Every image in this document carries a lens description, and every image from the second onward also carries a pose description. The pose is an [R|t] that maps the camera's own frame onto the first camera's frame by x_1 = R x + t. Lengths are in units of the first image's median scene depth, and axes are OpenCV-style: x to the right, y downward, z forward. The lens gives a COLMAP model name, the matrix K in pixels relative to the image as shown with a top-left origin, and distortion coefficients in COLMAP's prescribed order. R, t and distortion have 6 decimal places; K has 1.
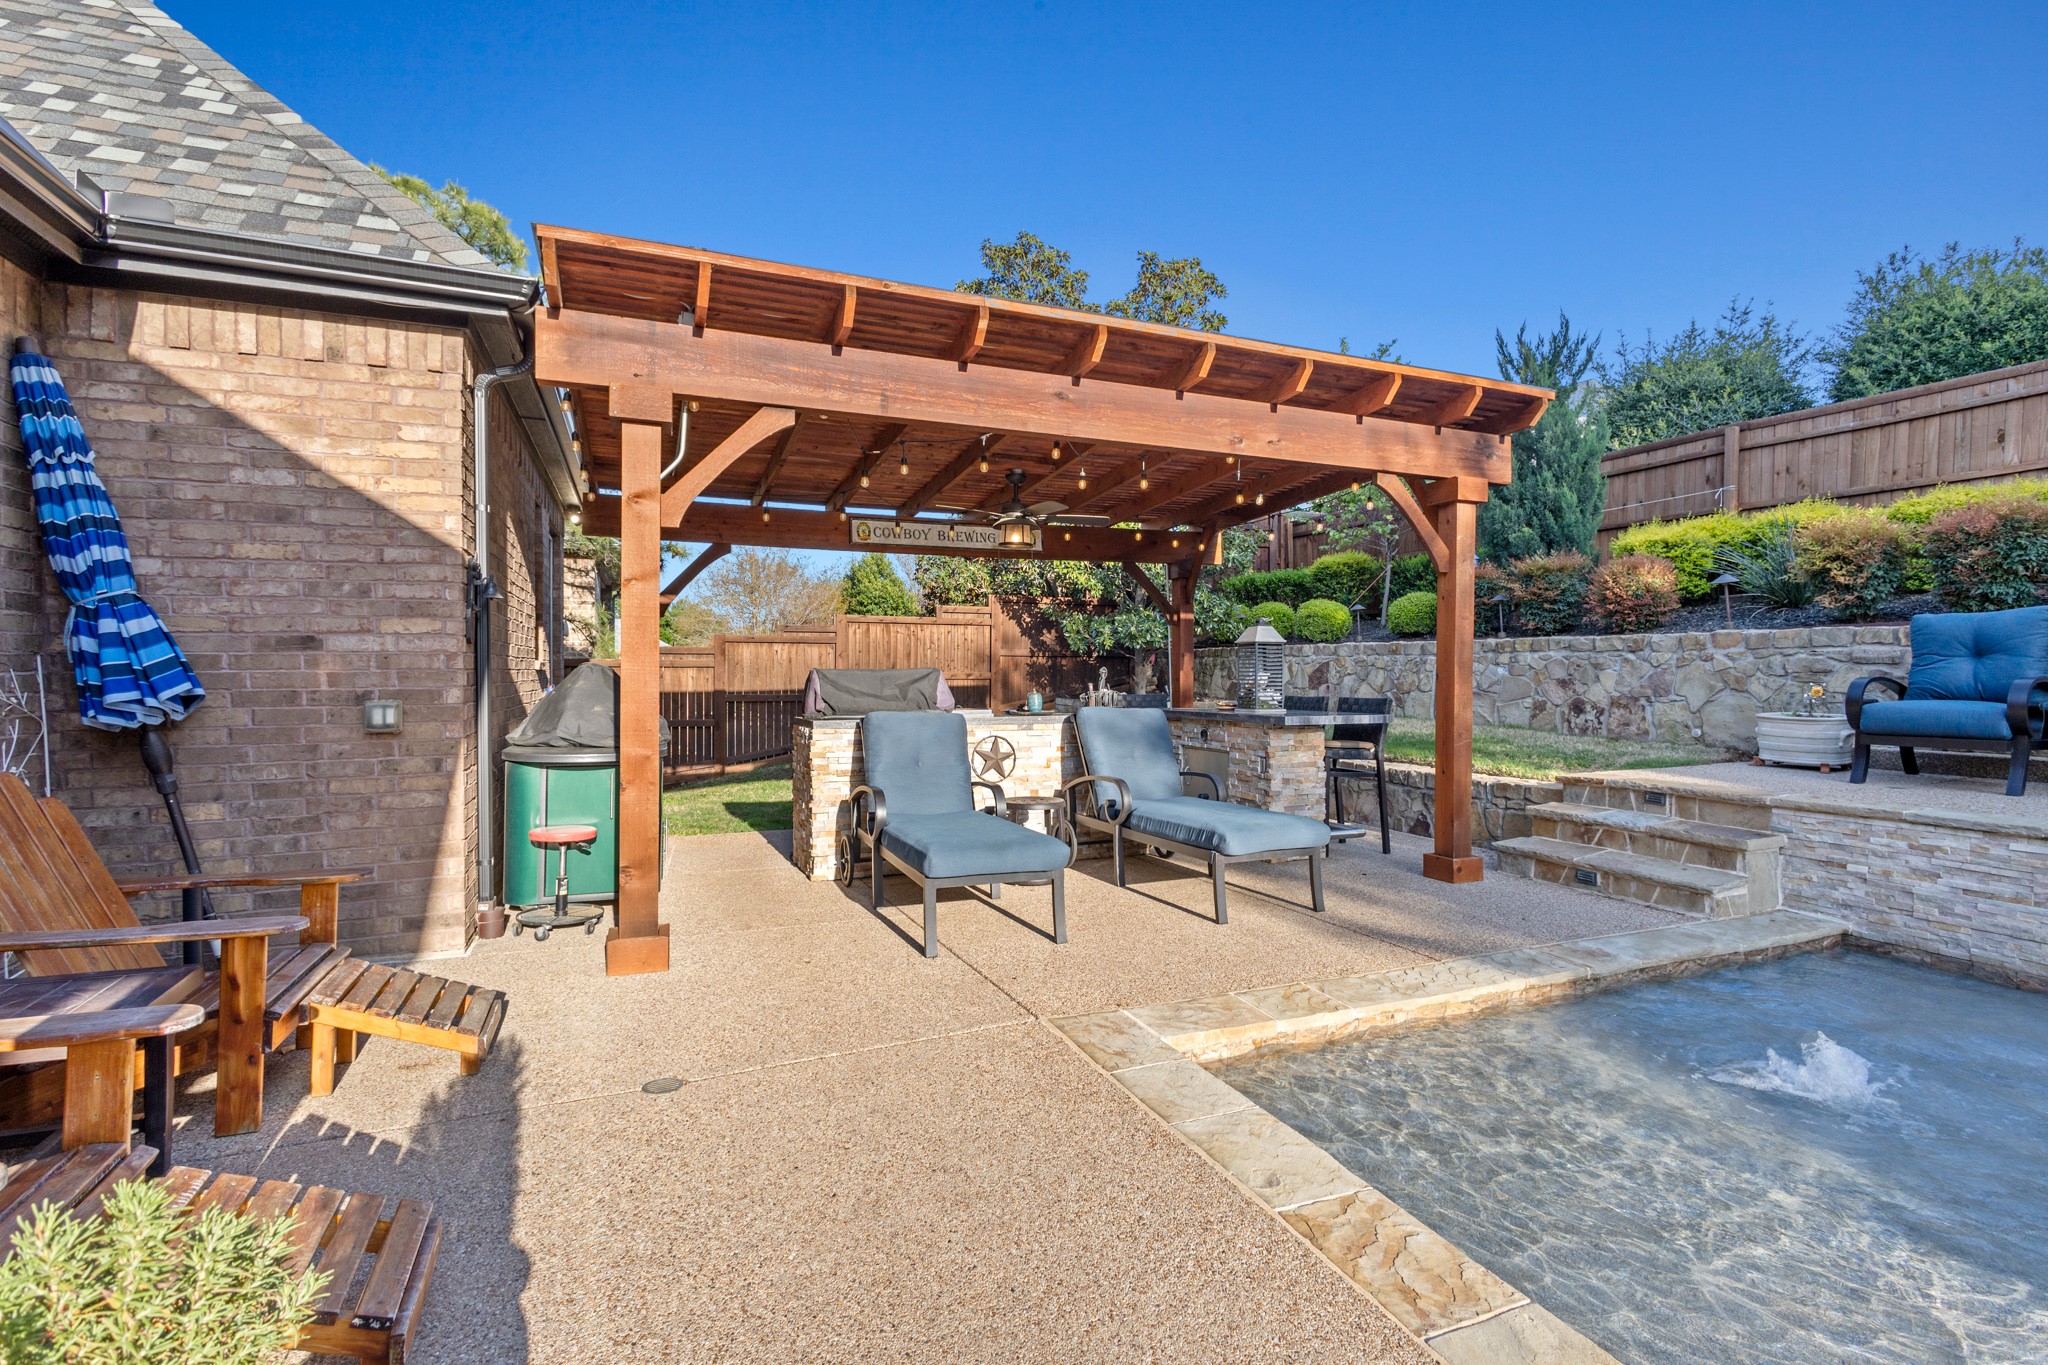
lens RADIAL K [[926.2, 0, 1010.7], [0, 926.2, 684.5], [0, 0, 1]] dist [0.008346, 0.000413]
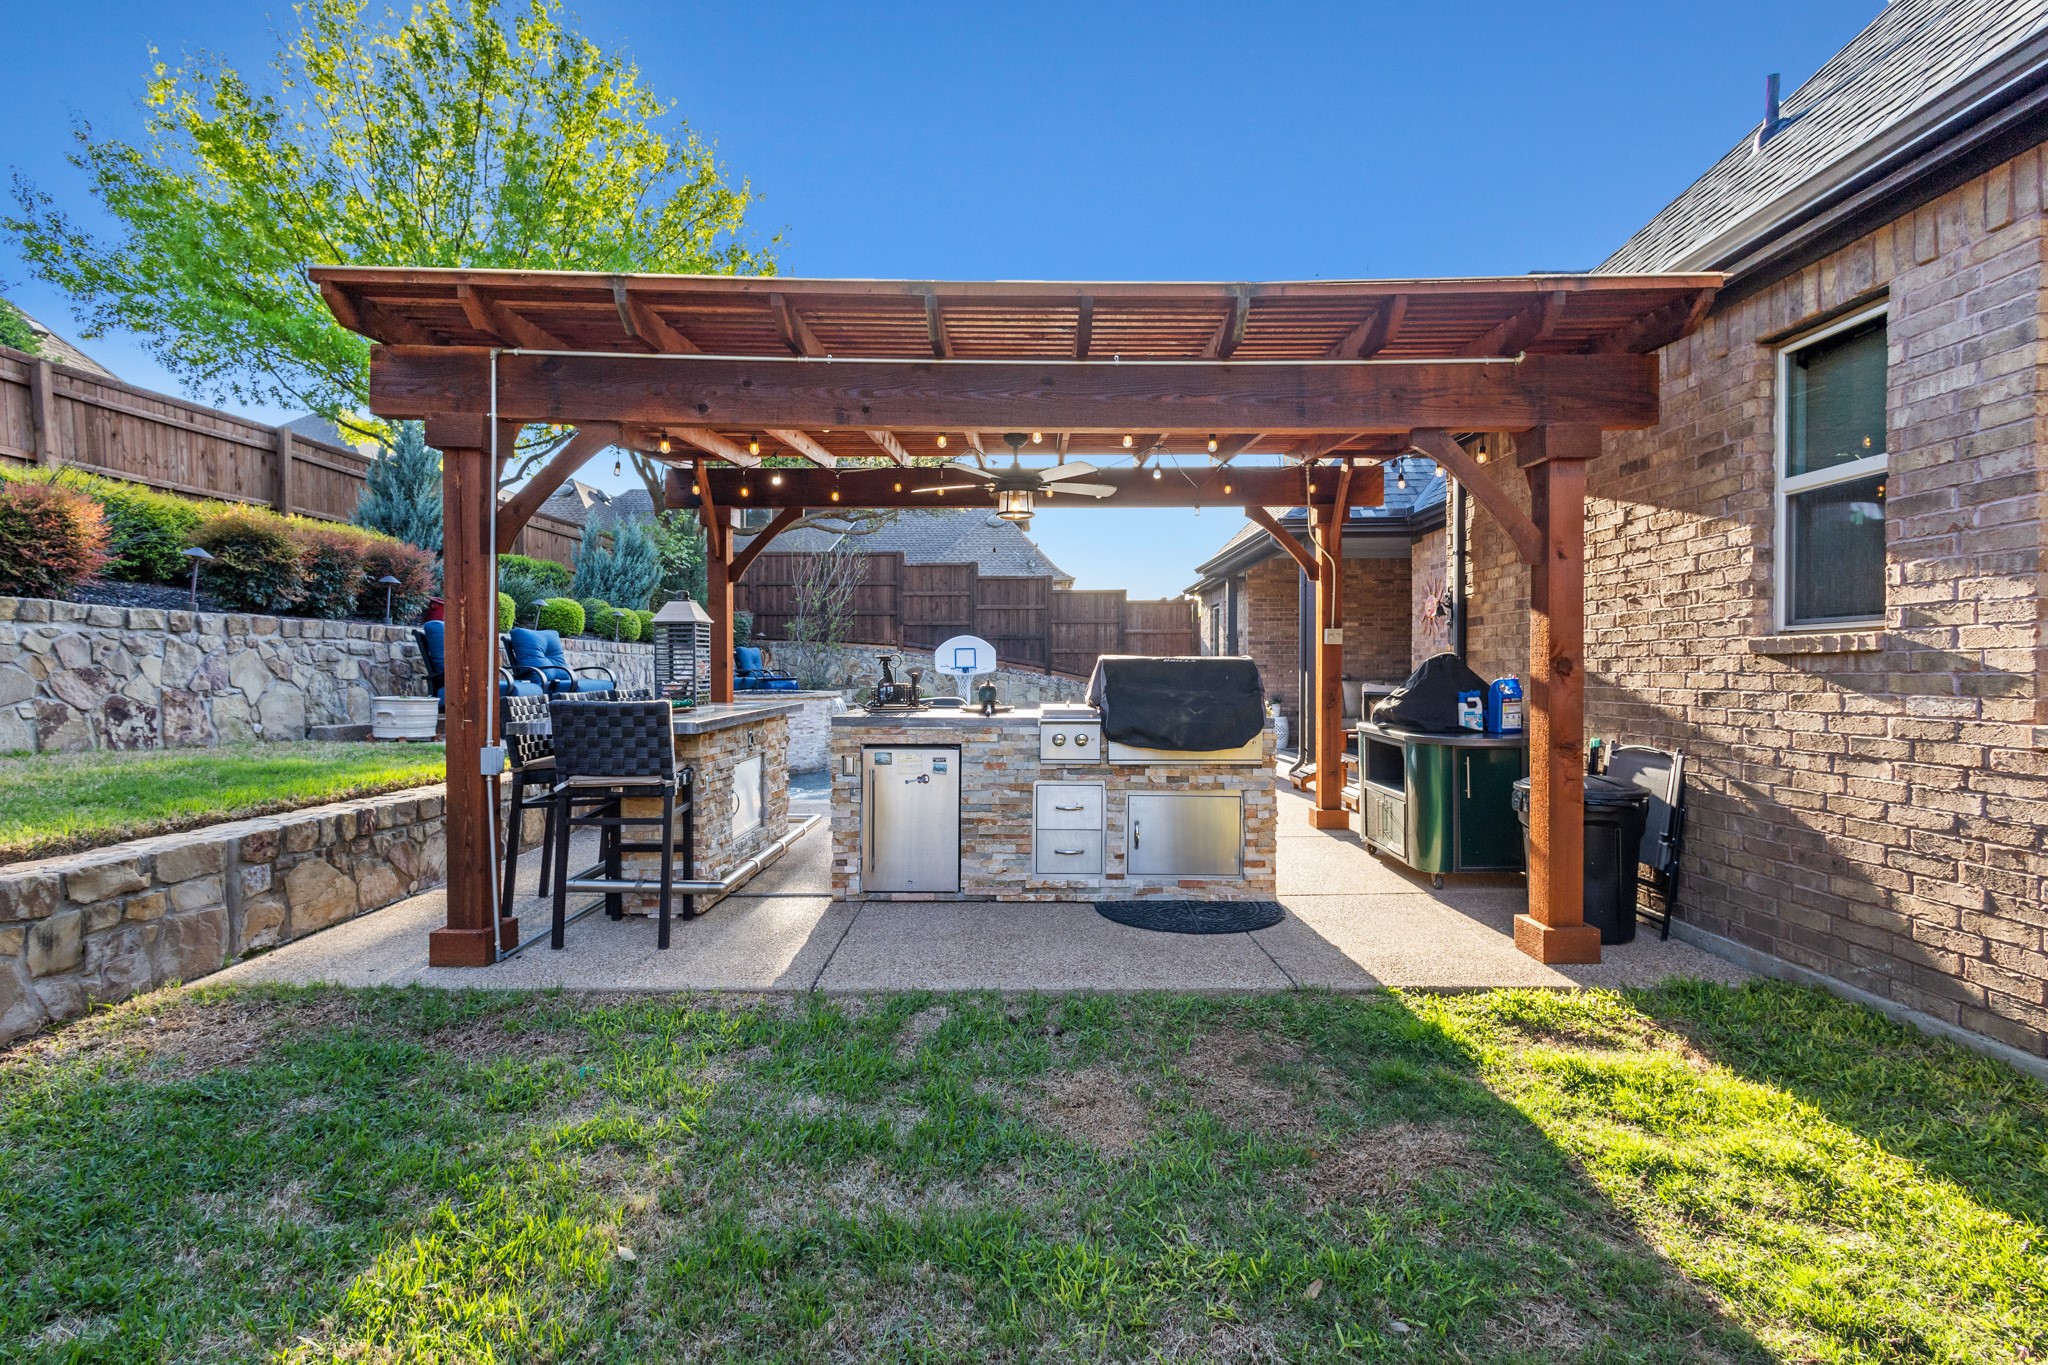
lens RADIAL K [[926.2, 0, 1025.8], [0, 926.2, 678.0], [0, 0, 1]] dist [0.008346, 0.000413]
pose [[-0.928787, -0.005090, 0.370580, -0.359625], [0.002291, 0.999808, 0.019474, -0.015330], [-0.370608, 0.018936, -0.928596, 1.988091]]
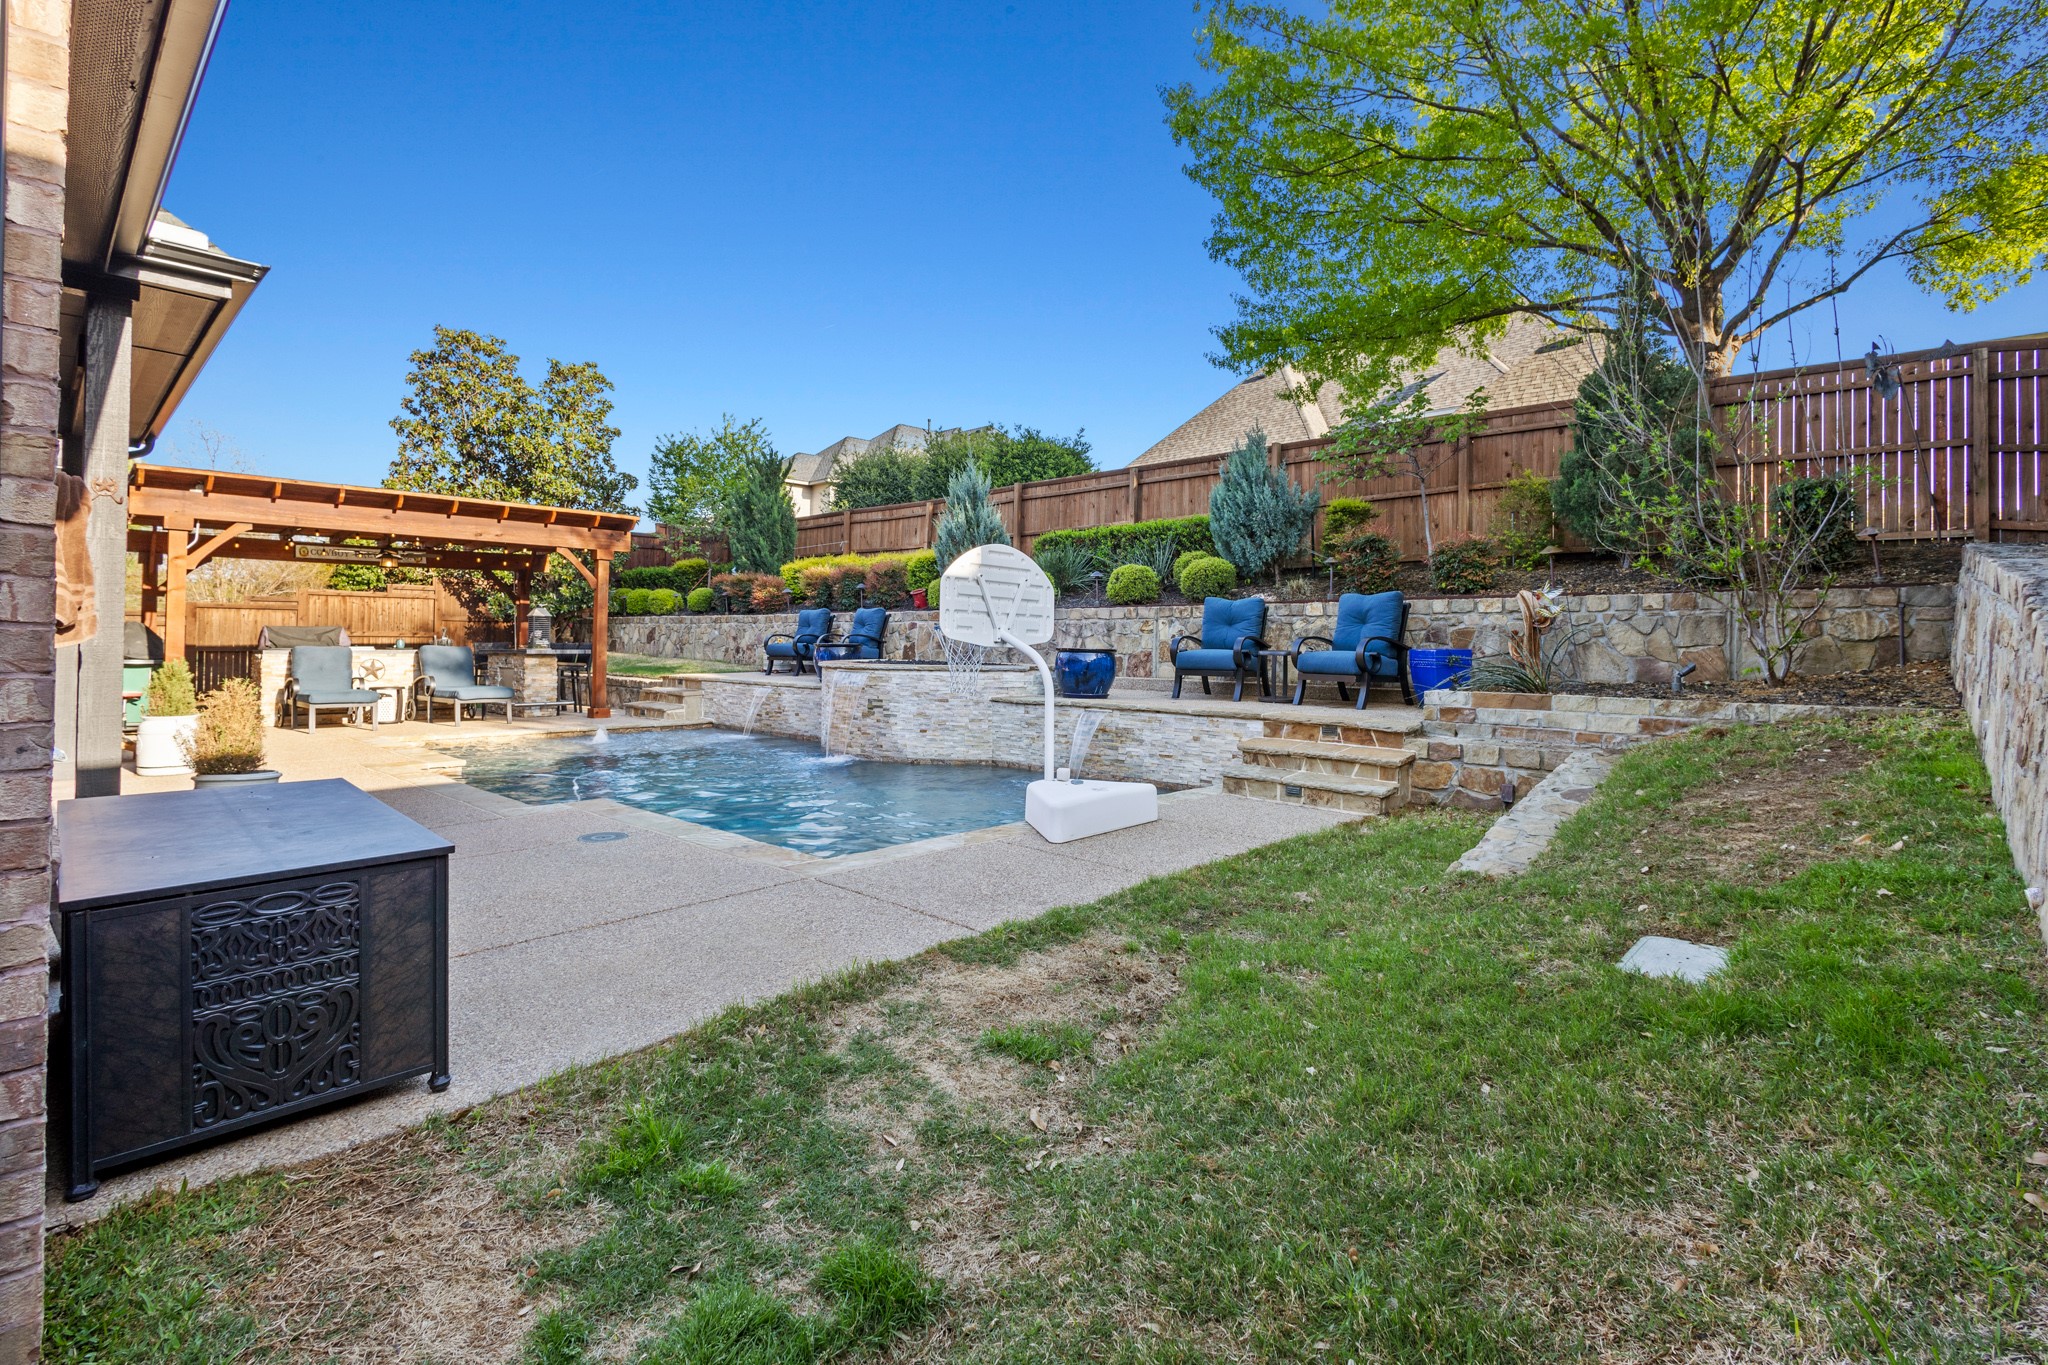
lens RADIAL K [[926.2, 0, 990.7], [0, 926.2, 628.9], [0, 0, 1]] dist [0.008346, 0.000413]
pose [[0.910627, 0.010787, 0.413089, 0.398794], [-0.000191, 0.999670, -0.025683, 0.042383], [-0.413230, 0.023309, 0.910328, -1.537098]]
